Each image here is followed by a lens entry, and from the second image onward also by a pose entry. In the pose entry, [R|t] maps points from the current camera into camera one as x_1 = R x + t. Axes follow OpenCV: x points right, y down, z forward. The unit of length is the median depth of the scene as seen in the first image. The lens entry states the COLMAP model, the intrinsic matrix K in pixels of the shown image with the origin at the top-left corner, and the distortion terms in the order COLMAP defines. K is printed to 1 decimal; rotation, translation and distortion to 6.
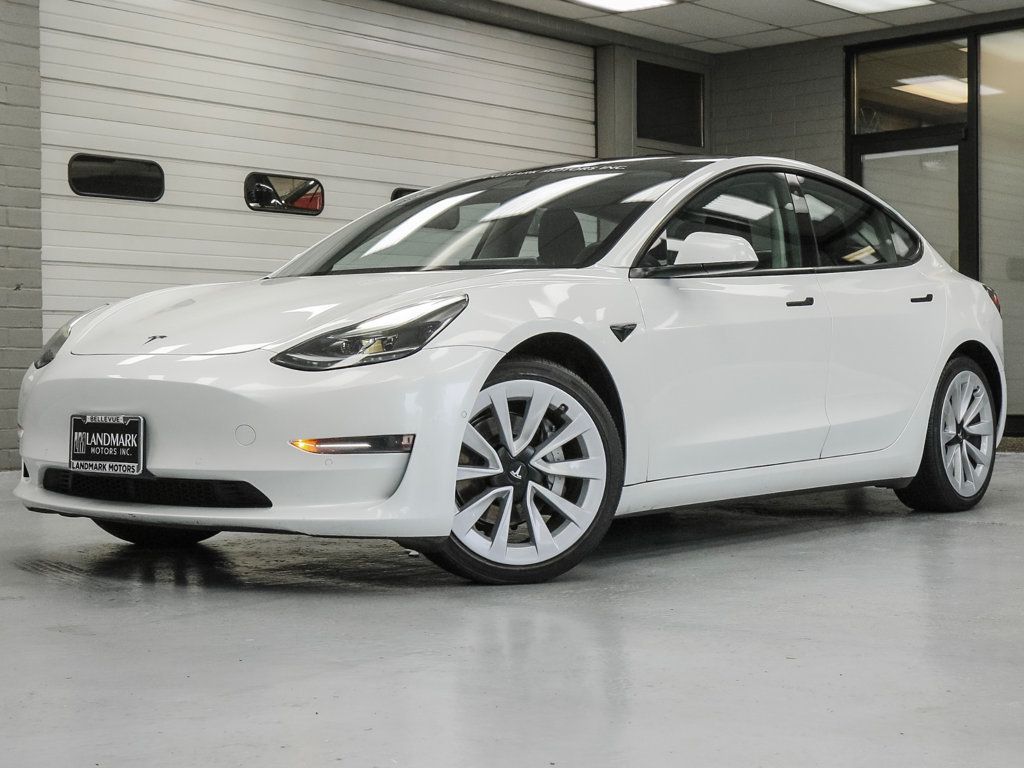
lens RADIAL K [[1880.6, 0, 511.4], [0, 1880.6, 381.2], [0, 0, 1]] dist [0.038179, 0.000000]
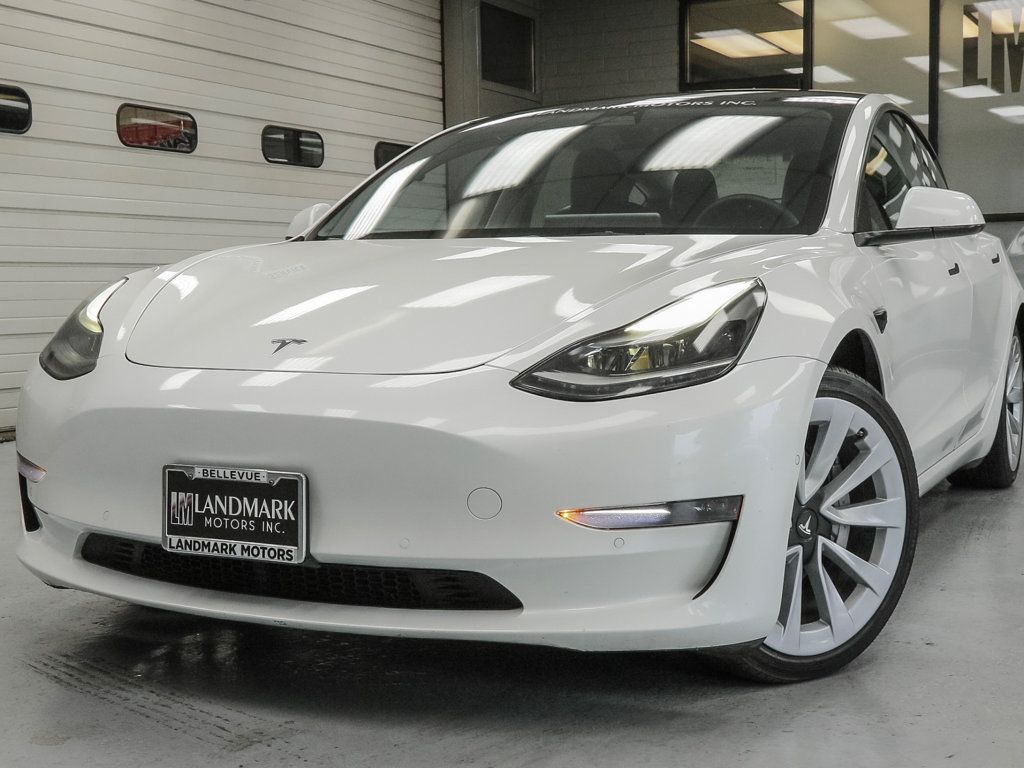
lens RADIAL K [[1496.8, 0, 527.4], [0, 1496.8, 404.8], [0, 0, 1]] dist [-0.011407, 0.000000]
pose [[0.973158, -0.021864, 0.229097, -0.228055], [0.003989, 0.996930, 0.078198, -0.041794], [-0.230104, -0.075185, 0.970257, 0.473741]]
